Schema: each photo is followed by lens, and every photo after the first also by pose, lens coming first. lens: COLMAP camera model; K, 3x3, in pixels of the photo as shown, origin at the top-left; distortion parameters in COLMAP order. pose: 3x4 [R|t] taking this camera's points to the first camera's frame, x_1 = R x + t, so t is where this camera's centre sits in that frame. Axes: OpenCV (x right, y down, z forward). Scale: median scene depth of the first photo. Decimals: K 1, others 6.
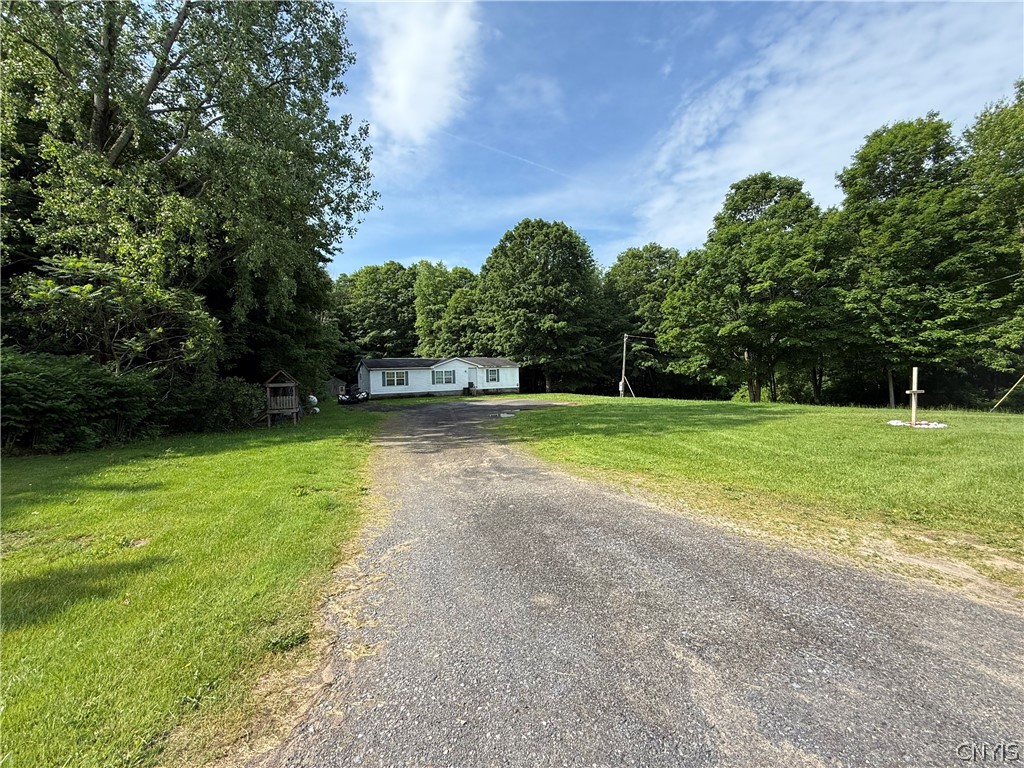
lens RADIAL K [[410.4, 0, 512.0], [0, 410.4, 384.0], [0, 0, 1]] dist [0.003881, -0.000482]
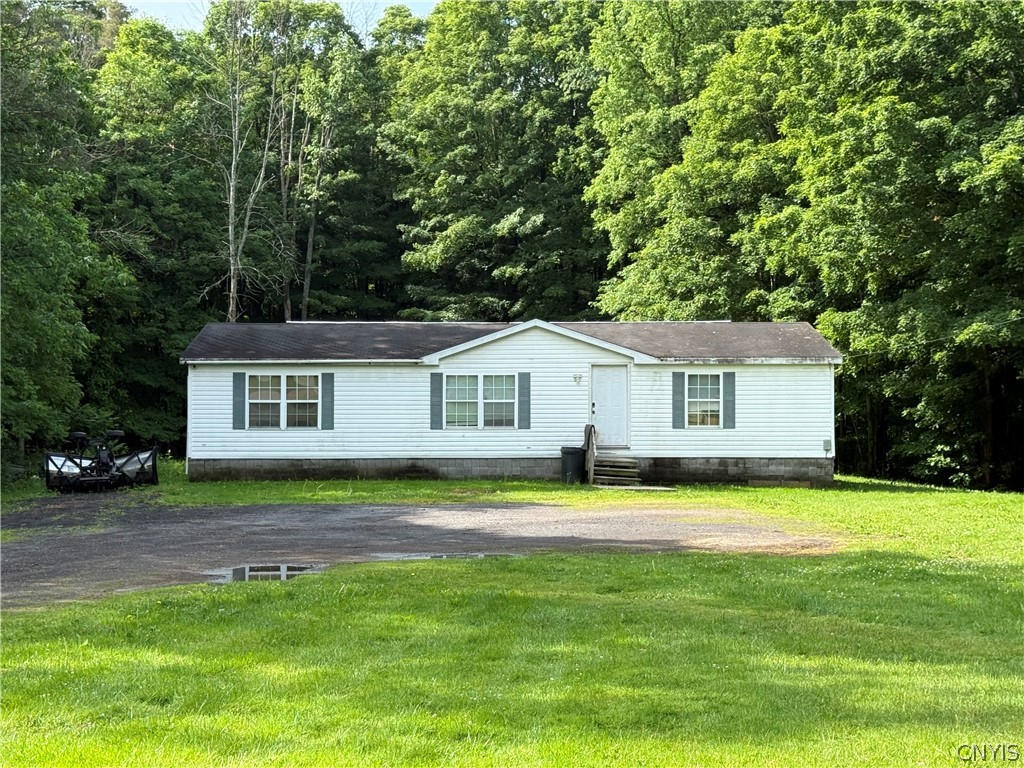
lens RADIAL K [[1655.3, 0, 512.0], [0, 1655.3, 384.0], [0, 0, 1]] dist [0.176198, -0.097039]
pose [[0.892227, 0.024663, -0.450913, 0.199210], [-0.036771, 0.999160, -0.018109, -0.006329], [0.450087, 0.032737, 0.892384, 0.090409]]
